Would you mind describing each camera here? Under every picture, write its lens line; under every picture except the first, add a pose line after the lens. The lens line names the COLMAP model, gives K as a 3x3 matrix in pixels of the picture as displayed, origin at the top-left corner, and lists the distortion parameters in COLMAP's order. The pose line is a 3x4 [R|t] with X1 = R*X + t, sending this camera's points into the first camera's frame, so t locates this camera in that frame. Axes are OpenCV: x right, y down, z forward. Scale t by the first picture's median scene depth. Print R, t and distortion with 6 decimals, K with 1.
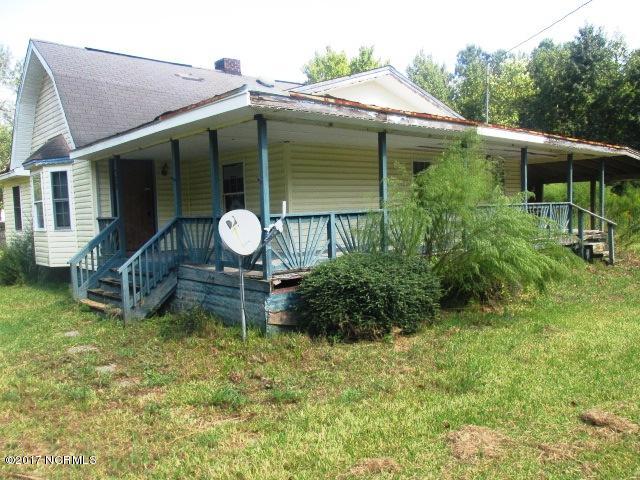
lens RADIAL K [[521.5, 0, 319.8], [0, 521.5, 239.5], [0, 0, 1]] dist [-0.044070, 0.015241]
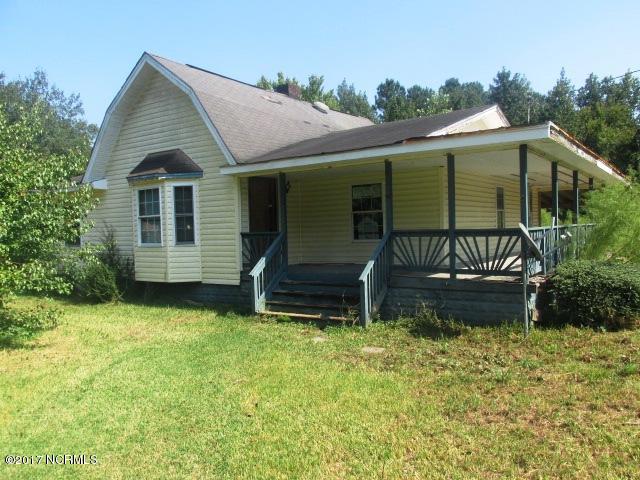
lens RADIAL K [[521.5, 0, 320.8], [0, 521.5, 241.7], [0, 0, 1]] dist [-0.044070, 0.015241]
pose [[0.979217, 0.006249, 0.202717, -0.446179], [0.002407, 0.999097, -0.042422, 0.018252], [-0.202799, 0.042028, 0.978318, -0.033010]]
